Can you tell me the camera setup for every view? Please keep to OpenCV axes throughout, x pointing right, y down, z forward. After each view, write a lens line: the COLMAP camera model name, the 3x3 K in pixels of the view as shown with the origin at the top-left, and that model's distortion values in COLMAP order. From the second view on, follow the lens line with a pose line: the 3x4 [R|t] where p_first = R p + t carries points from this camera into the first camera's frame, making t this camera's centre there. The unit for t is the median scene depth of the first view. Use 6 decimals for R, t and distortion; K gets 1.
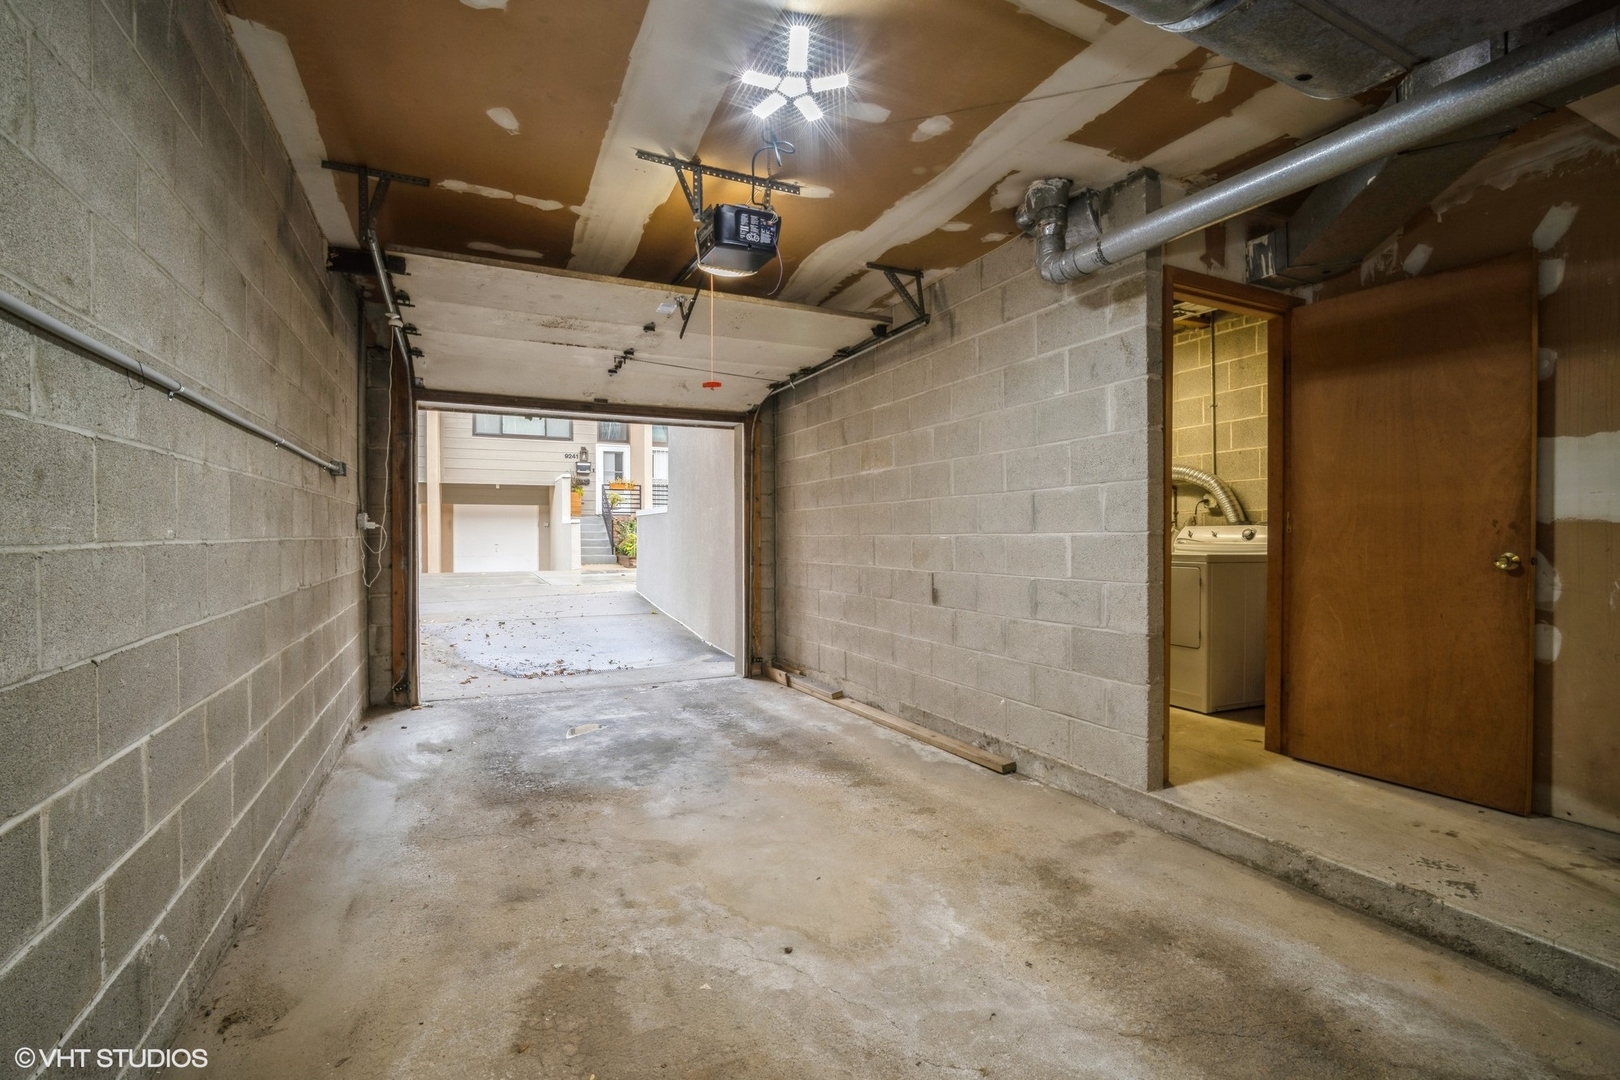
lens RADIAL K [[710.4, 0, 809.4], [0, 710.4, 545.2], [0, 0, 1]] dist [-0.016024, 0.000085]
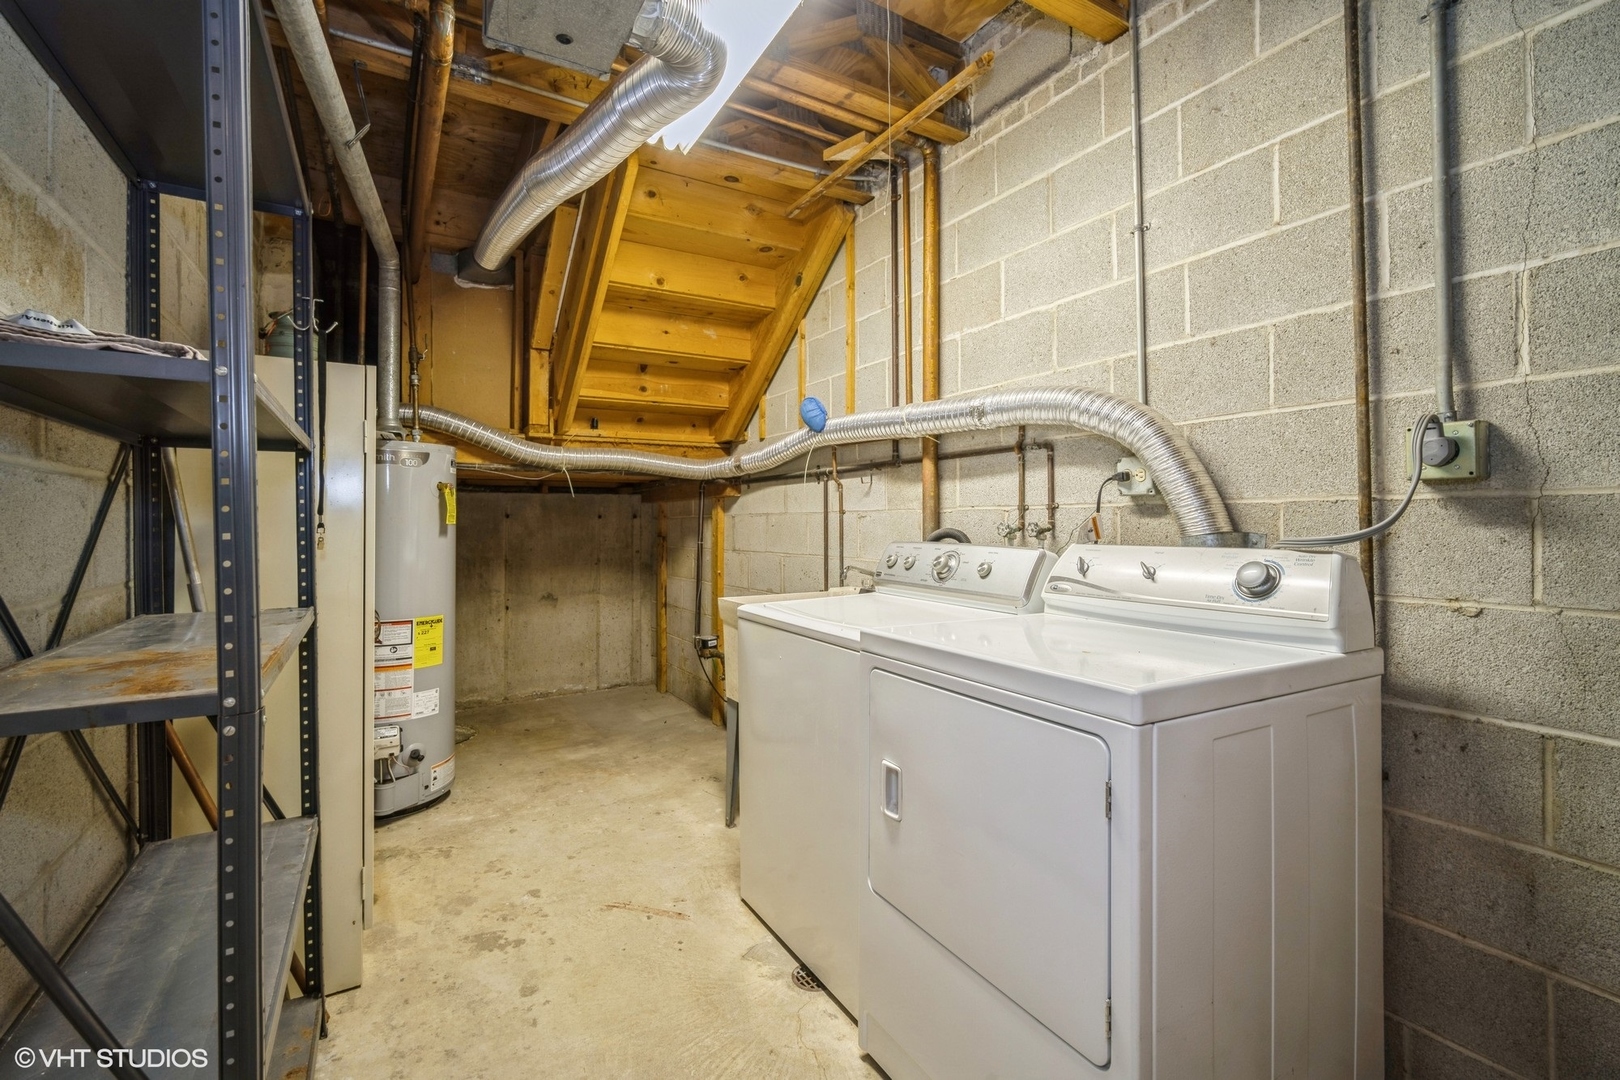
lens RADIAL K [[710.4, 0, 807.2], [0, 710.4, 524.9], [0, 0, 1]] dist [-0.016024, 0.000085]
pose [[0.995348, -0.003103, 0.096296, 0.363037], [0.004217, 0.999926, -0.011370, -0.033857], [-0.096254, 0.011723, 0.995288, 0.652360]]
